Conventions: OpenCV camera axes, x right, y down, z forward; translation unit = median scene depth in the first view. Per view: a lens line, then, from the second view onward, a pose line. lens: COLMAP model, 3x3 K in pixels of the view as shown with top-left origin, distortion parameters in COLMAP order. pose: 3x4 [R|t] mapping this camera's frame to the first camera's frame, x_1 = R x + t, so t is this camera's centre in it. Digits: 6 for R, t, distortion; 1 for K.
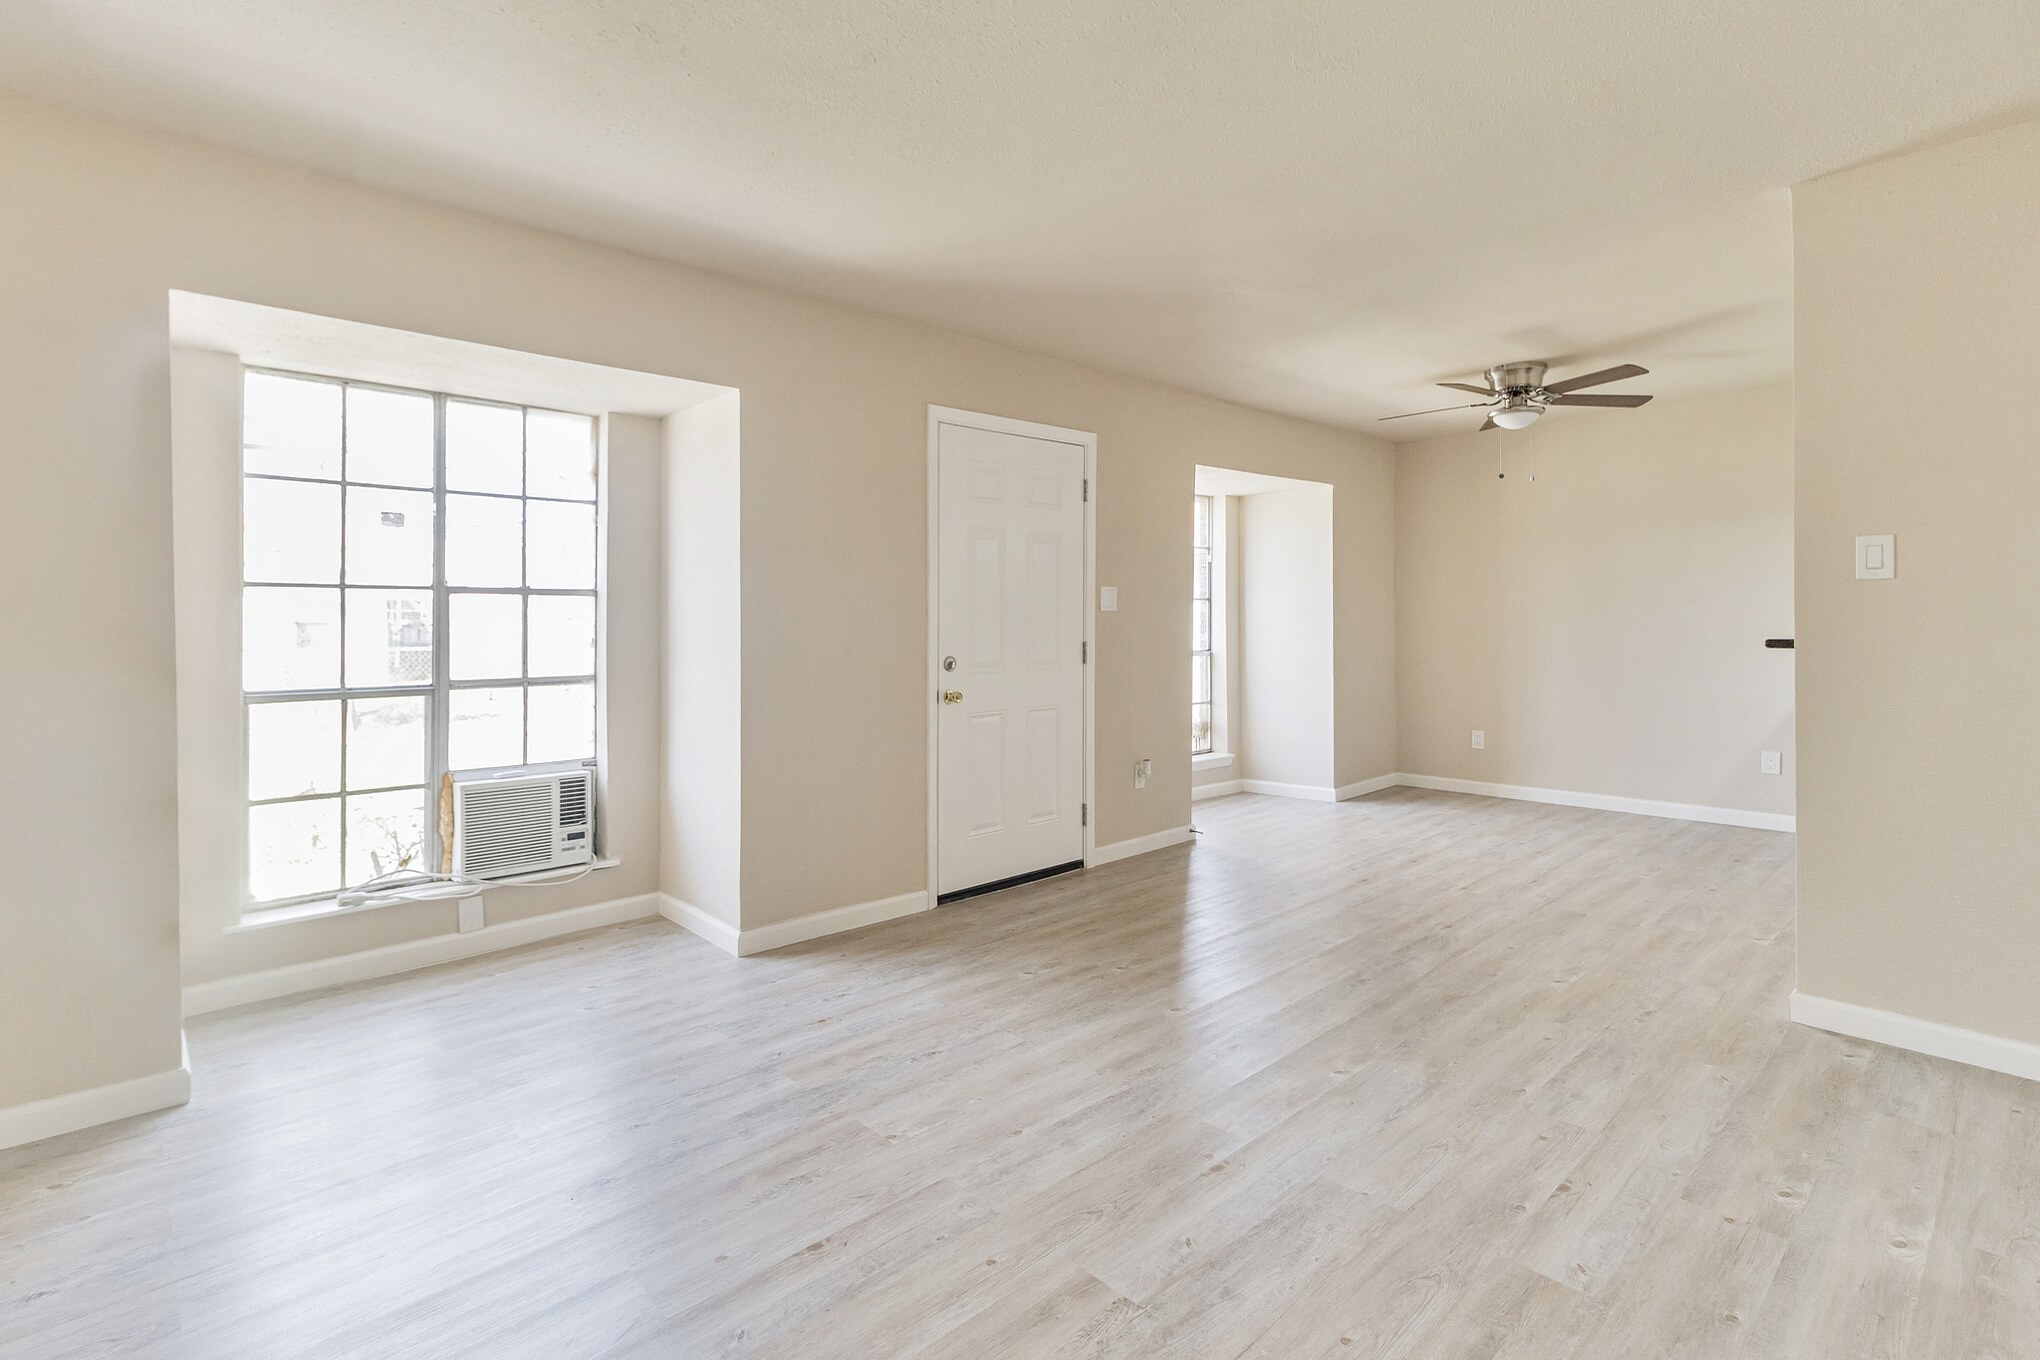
lens RADIAL K [[954.0, 0, 959.5], [0, 954.0, 637.2], [0, 0, 1]] dist [0.001433, 0.000251]
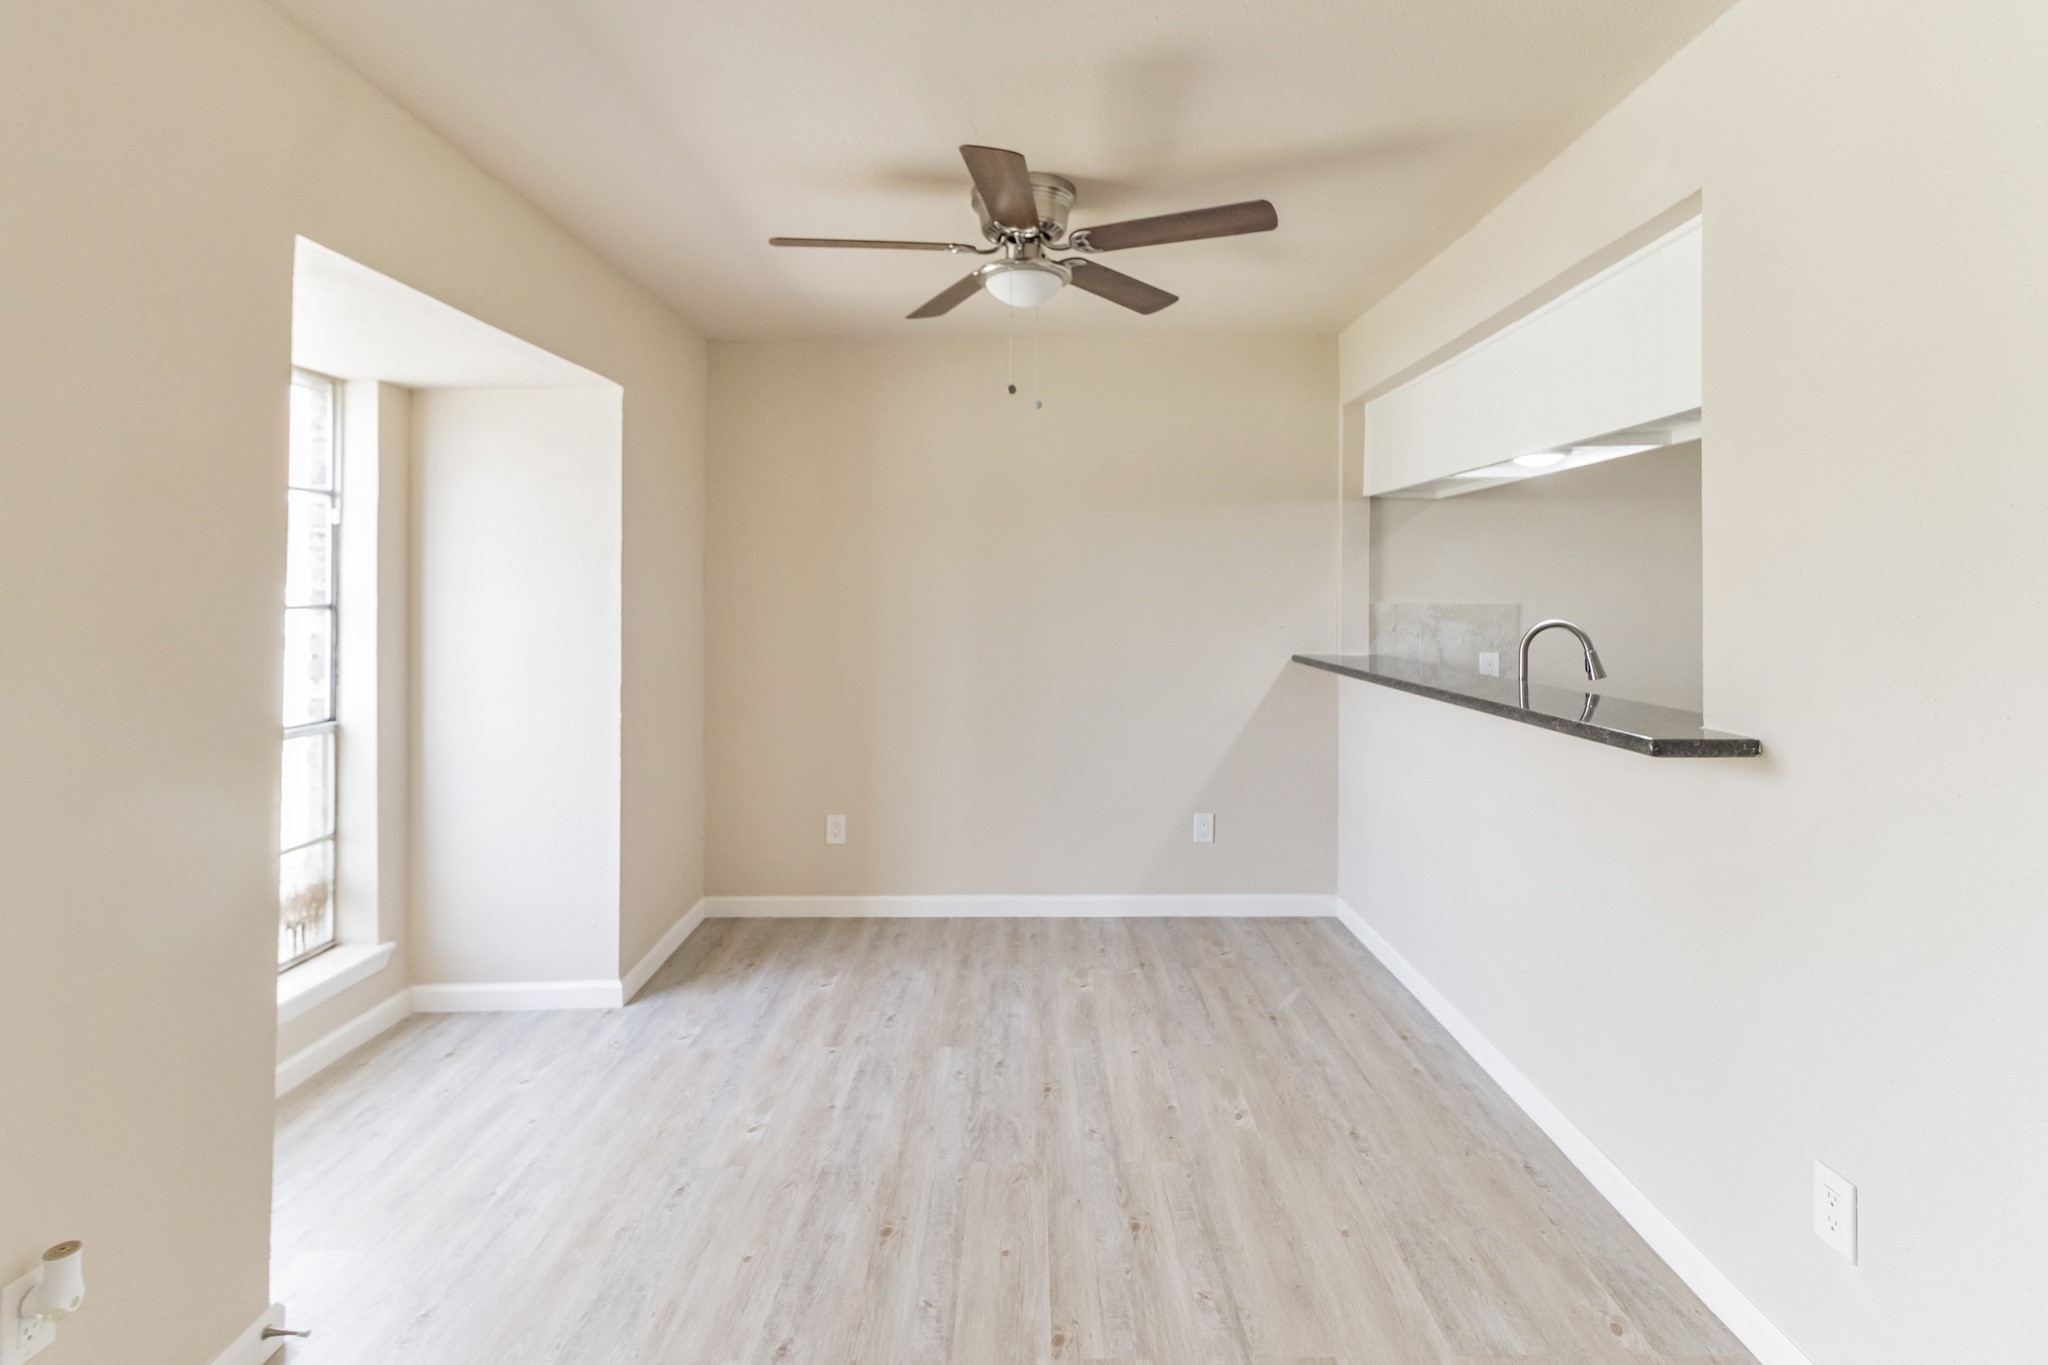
lens RADIAL K [[1008.0, 0, 1029.8], [0, 1008.0, 579.1], [0, 0, 1]] dist [0.014967, 0.000499]
pose [[0.648889, 0.011994, 0.760789, 0.163720], [0.013331, 0.999543, -0.027127, -0.052210], [-0.760767, 0.027744, 0.648432, 0.648553]]
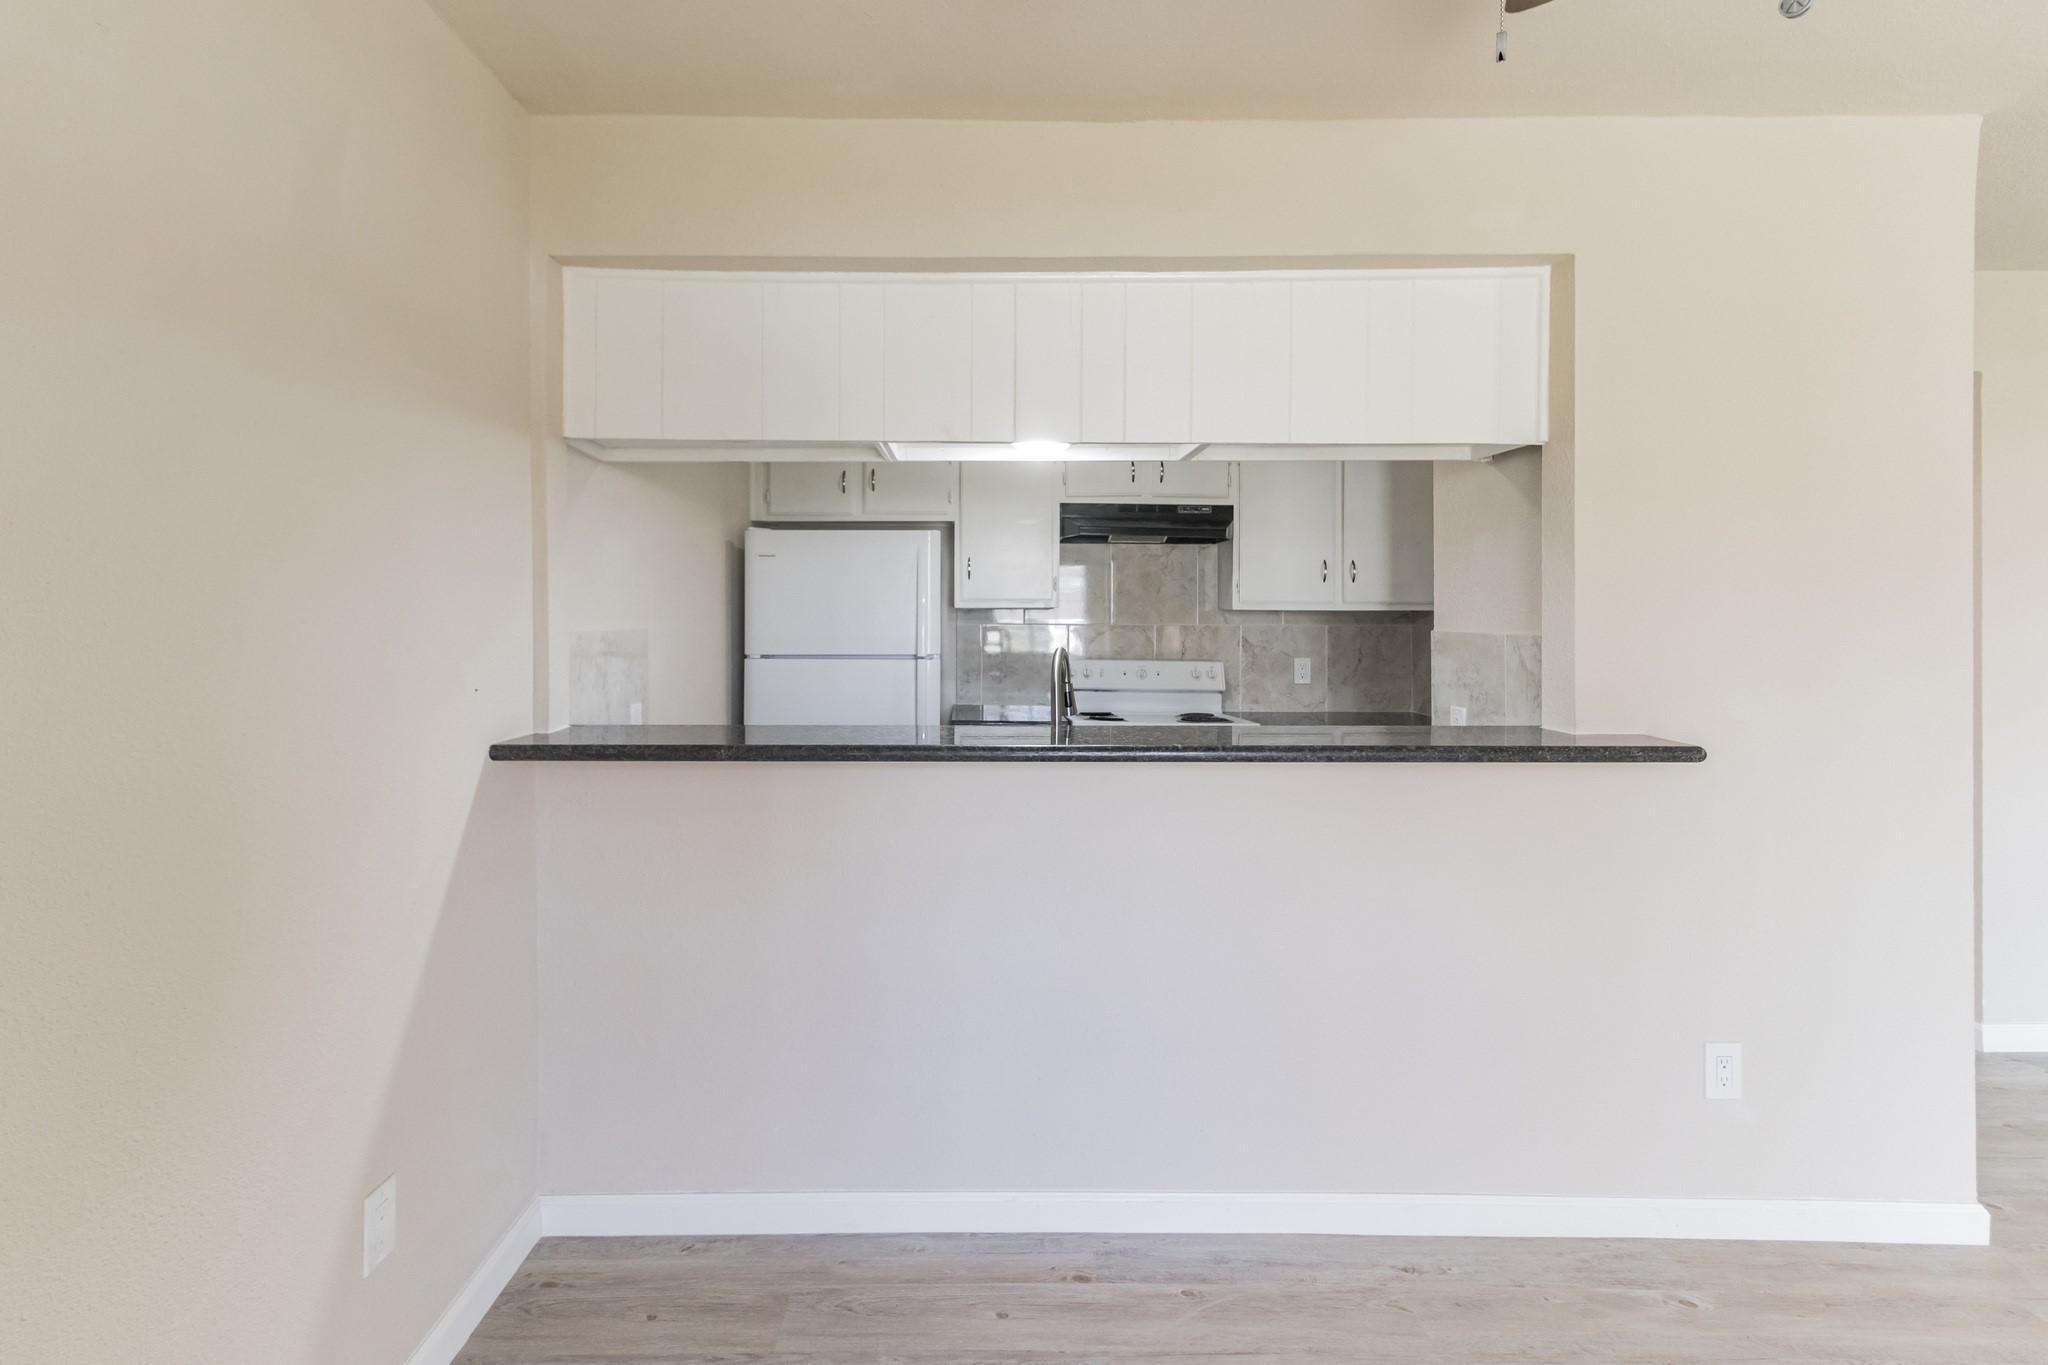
lens RADIAL K [[1019.9, 0, 919.8], [0, 1019.9, 614.4], [0, 0, 1]] dist [0.001856, 0.000891]
pose [[-0.758891, -0.000956, 0.651217, 0.575275], [0.012980, 0.999778, 0.016593, -0.065786], [-0.651089, 0.021044, -0.758710, 1.253136]]
